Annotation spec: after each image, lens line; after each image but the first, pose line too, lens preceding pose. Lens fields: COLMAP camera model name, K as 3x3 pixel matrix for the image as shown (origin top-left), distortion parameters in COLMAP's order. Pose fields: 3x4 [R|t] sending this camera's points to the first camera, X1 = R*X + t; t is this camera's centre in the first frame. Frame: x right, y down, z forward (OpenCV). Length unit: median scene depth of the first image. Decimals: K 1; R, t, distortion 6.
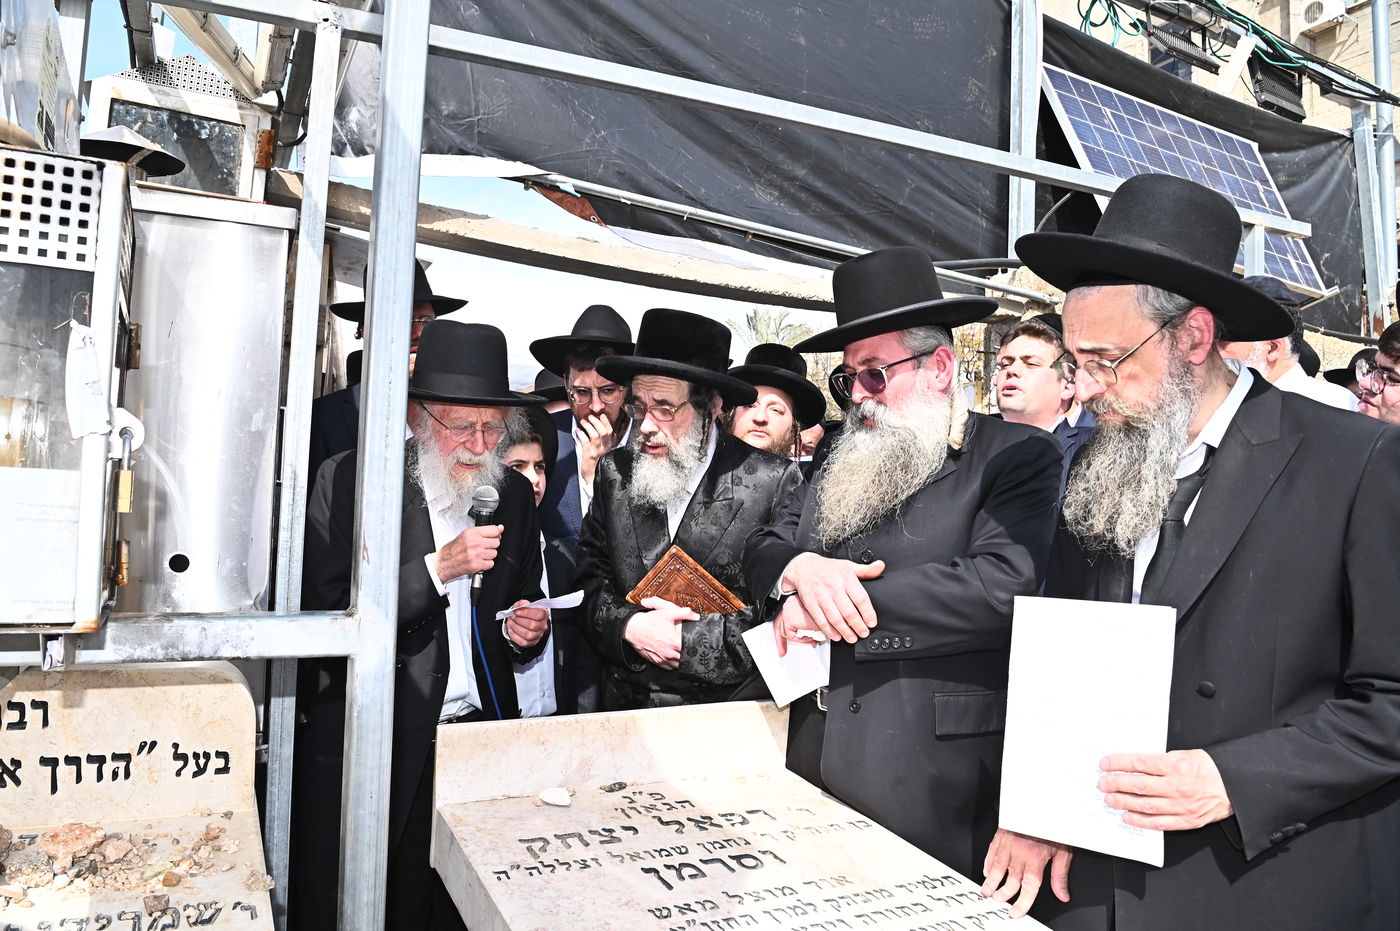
lens RADIAL K [[983.8, 0, 692.5], [0, 983.8, 465.5], [0, 0, 1]] dist [-0.066027, 0.014863]
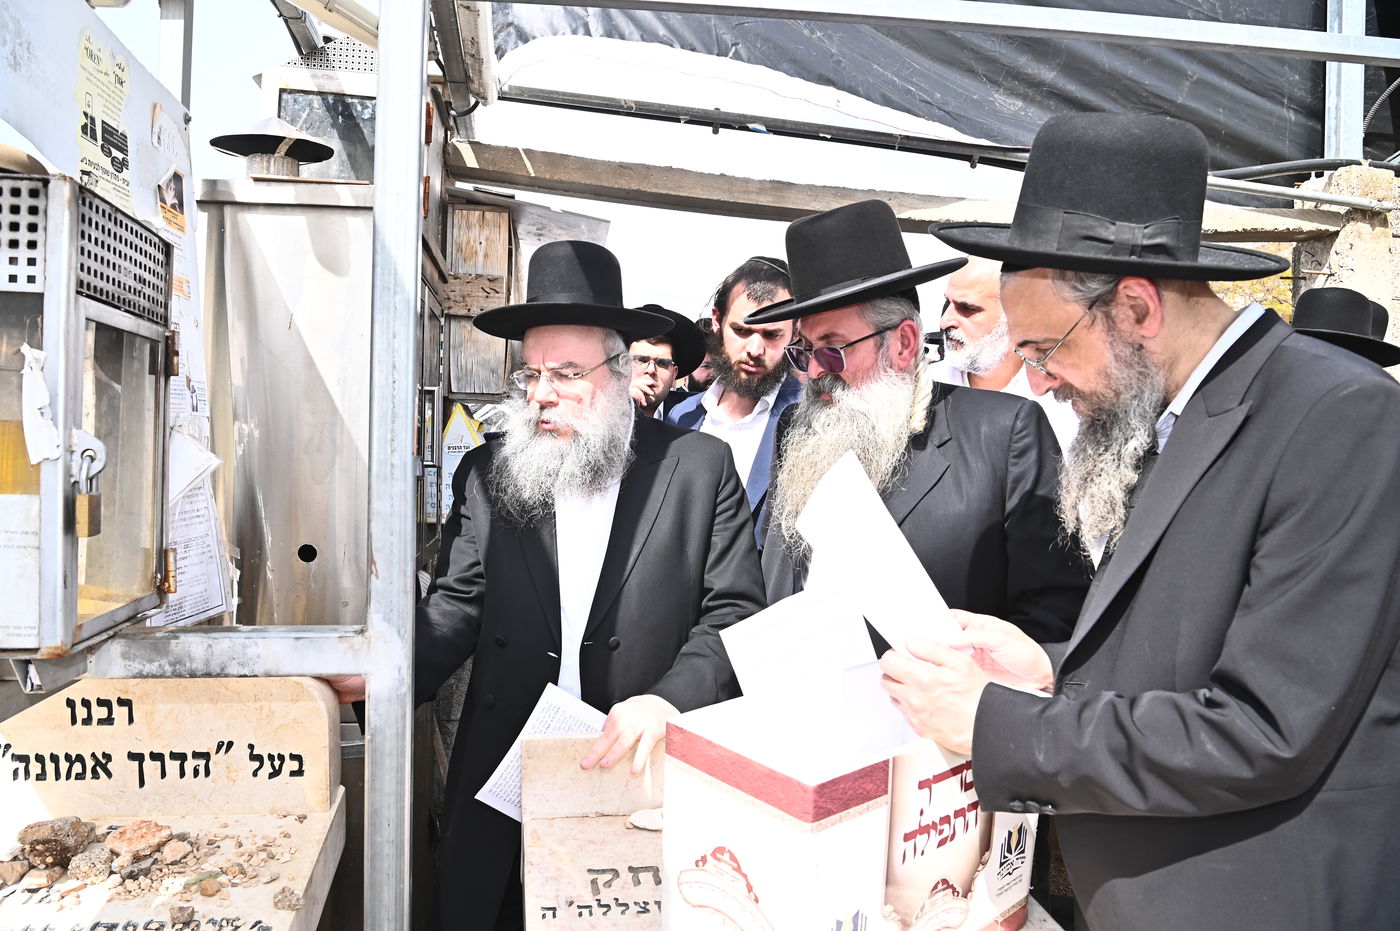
lens RADIAL K [[1016.3, 0, 694.8], [0, 1016.3, 461.9], [0, 0, 1]] dist [-0.056974, 0.009601]
pose [[0.952872, -0.010037, -0.303207, 0.202179], [0.025558, 0.998555, 0.047266, -0.038801], [0.302294, -0.052788, 0.951752, 0.145746]]
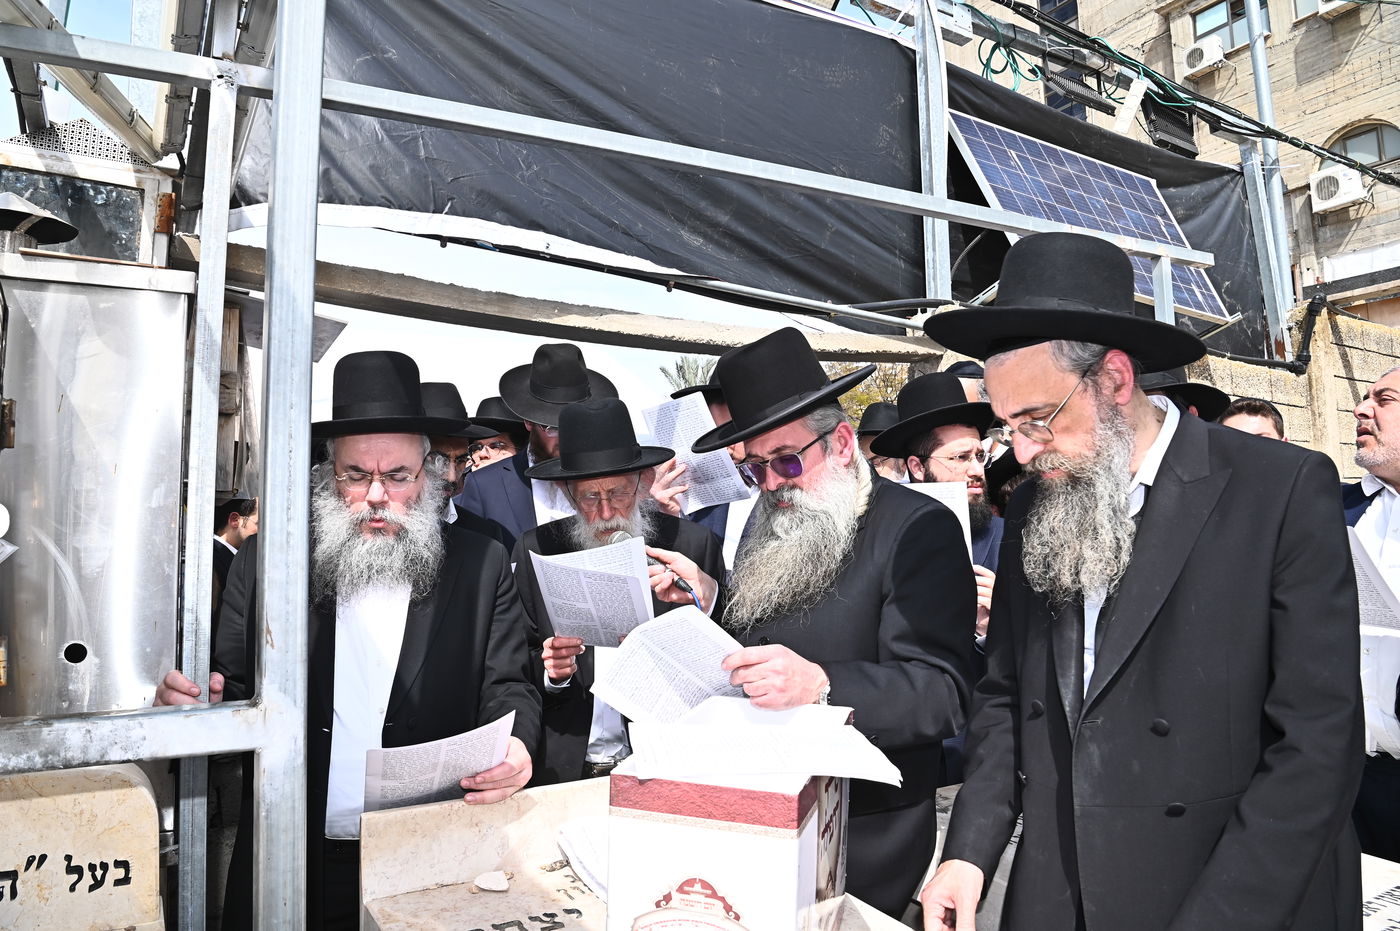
lens RADIAL K [[974.2, 0, 694.9], [0, 974.2, 462.7], [0, 0, 1]] dist [-0.064523, 0.010539]
pose [[0.996397, -0.046963, 0.070628, 0.007938], [0.050599, 0.997436, -0.050611, -0.006372], [-0.068070, 0.054002, 0.996218, 0.047711]]
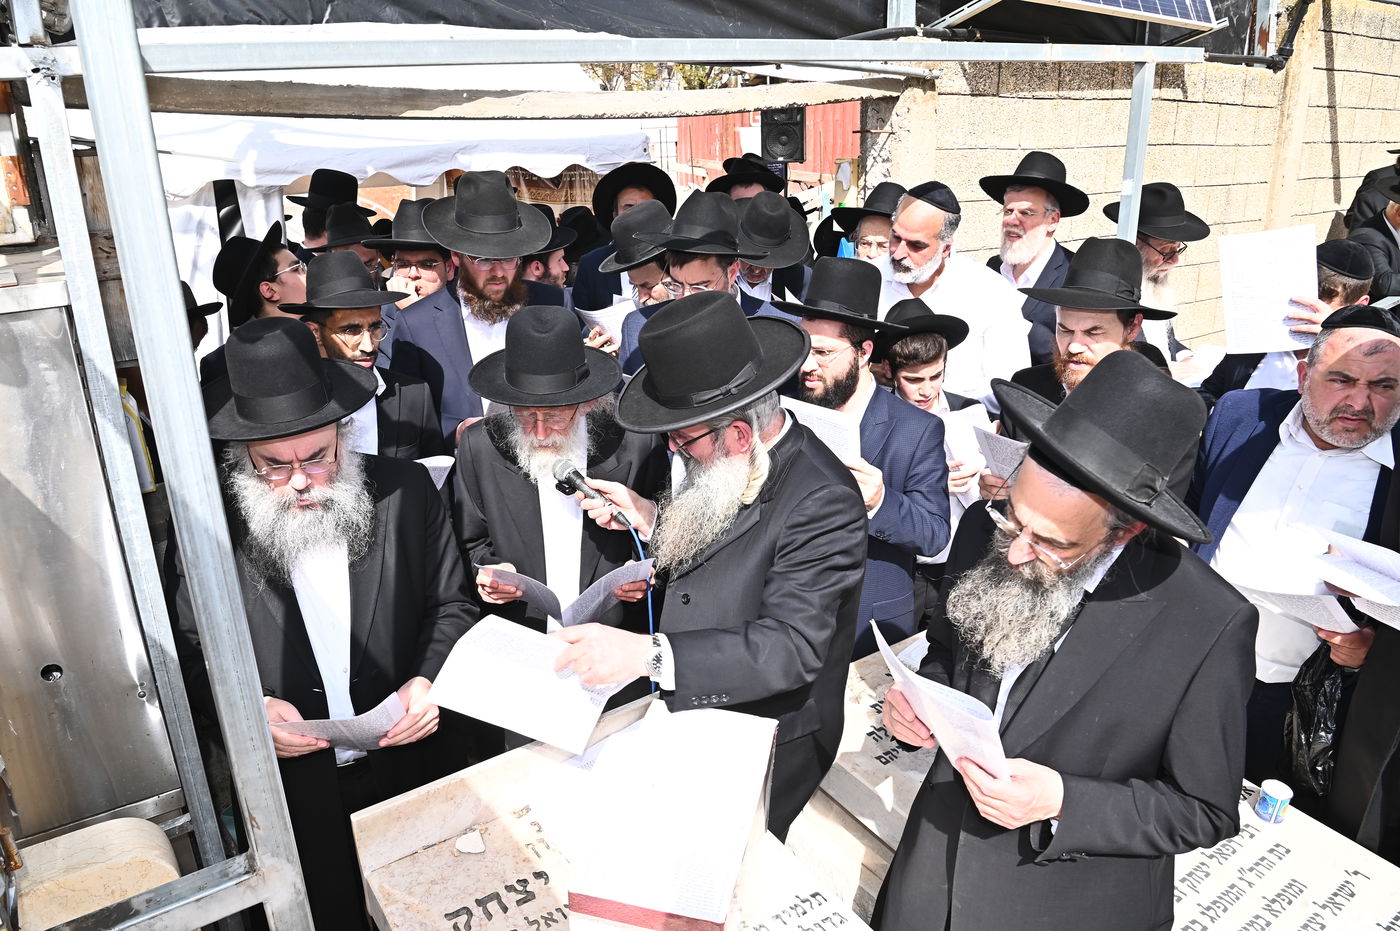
lens RADIAL K [[979.8, 0, 701.6], [0, 979.8, 460.6], [0, 0, 1]] dist [-0.061651, 0.005344]
pose [[0.989758, -0.098382, 0.103437, 0.052690], [0.051992, 0.923259, 0.380643, -0.502993], [-0.132948, -0.371366, 0.918919, 0.121073]]
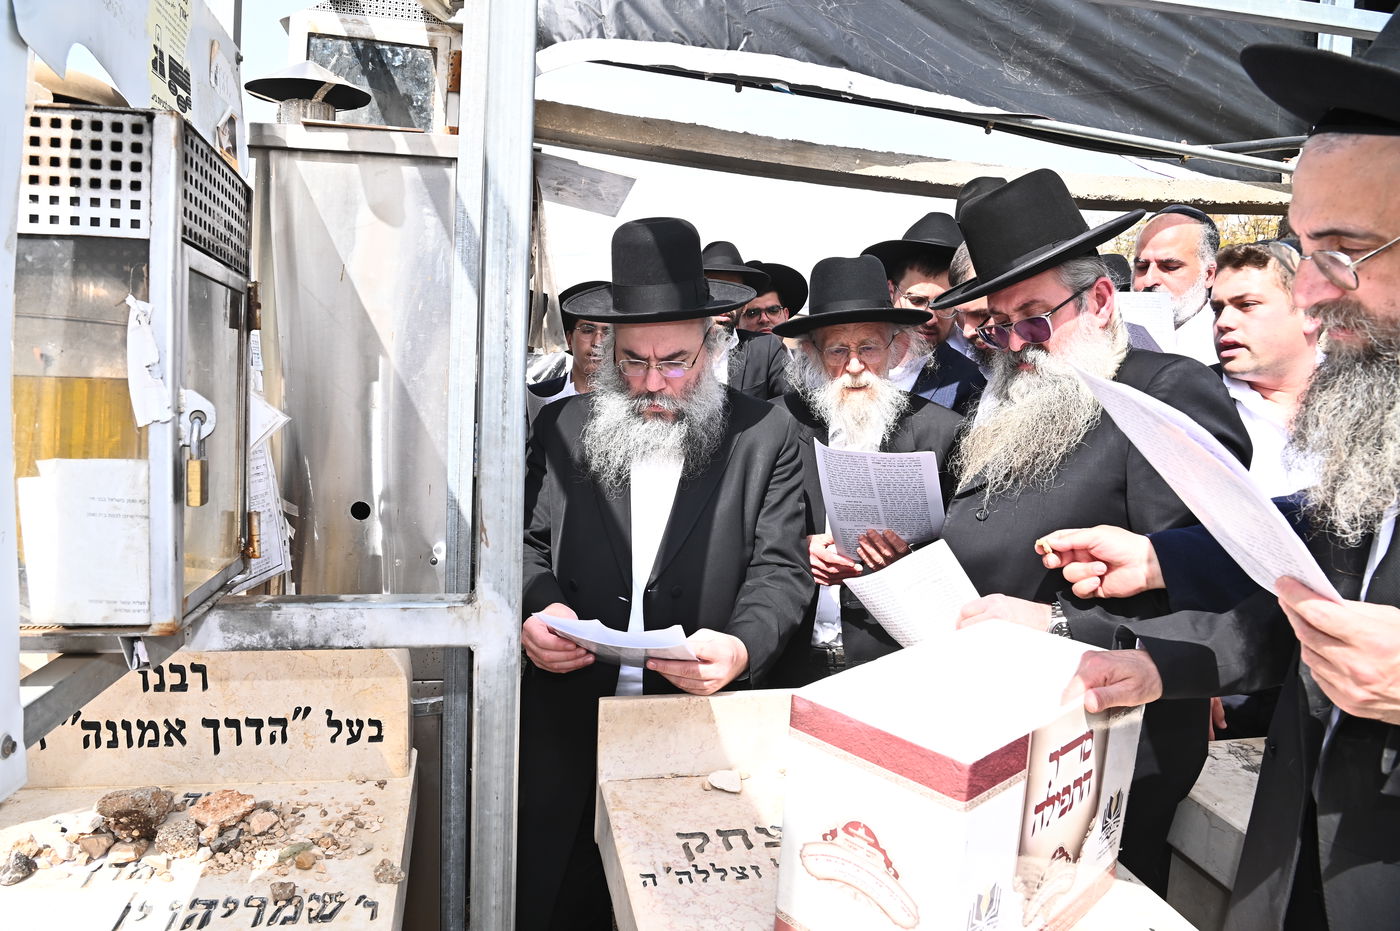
lens RADIAL K [[967.8, 0, 691.0], [0, 967.8, 465.9], [0, 0, 1]] dist [-0.063616, 0.004213]
pose [[0.965041, 0.016483, -0.261579, 0.062457], [0.010814, 0.994667, 0.102573, -0.049116], [0.261875, -0.101816, 0.959716, 0.169840]]
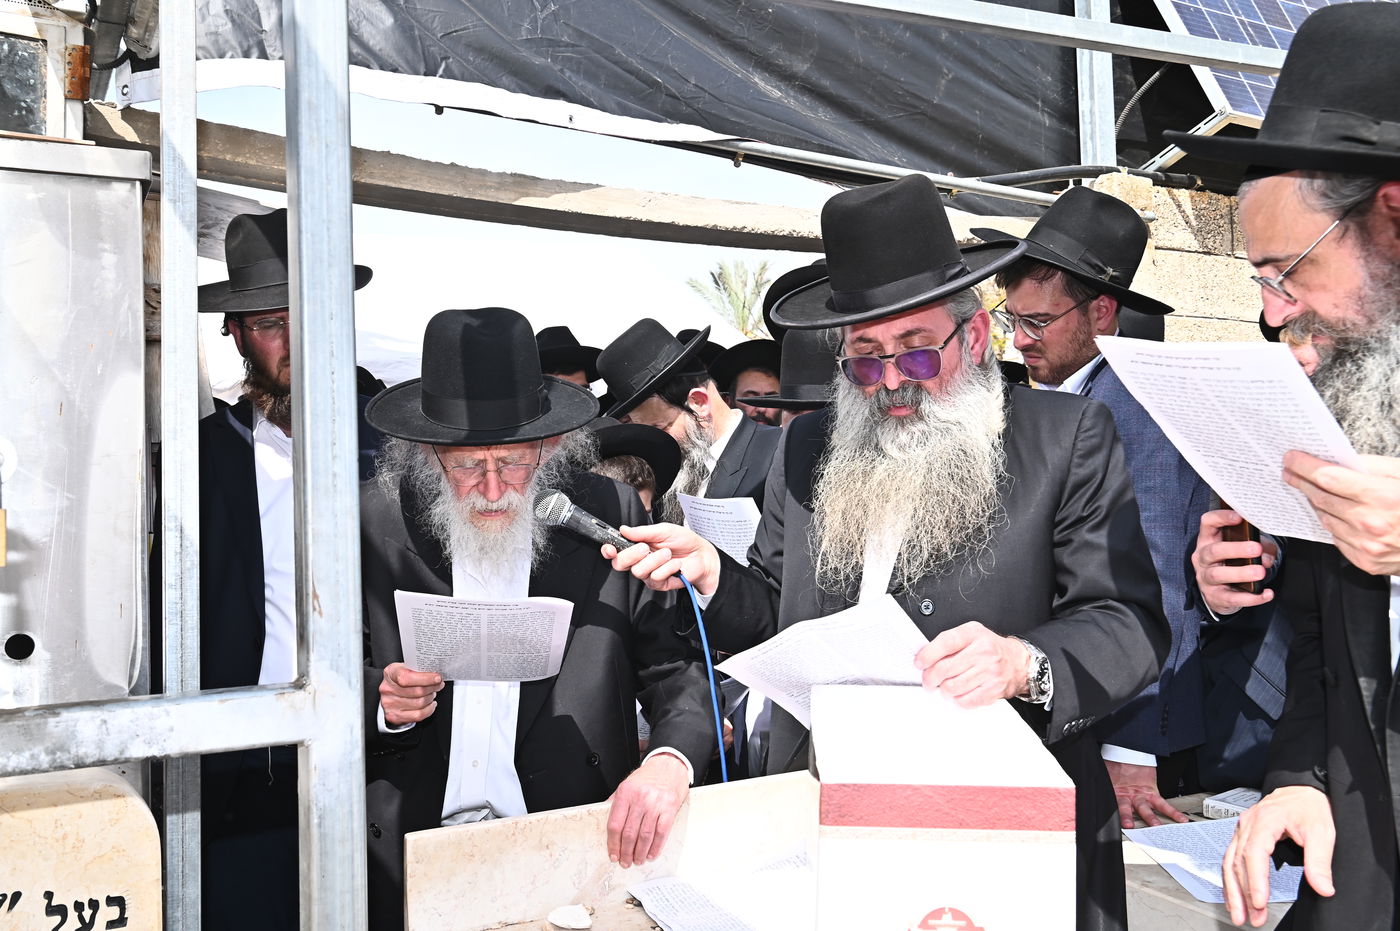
lens RADIAL K [[1328.7, 0, 694.9], [0, 1328.7, 463.8], [0, 0, 1]] dist [0.004038, 0.068269]
pose [[0.996928, -0.071314, 0.032397, -0.057740], [0.071656, 0.997384, -0.009502, 0.011784], [-0.031635, 0.011794, 0.999430, -0.021901]]
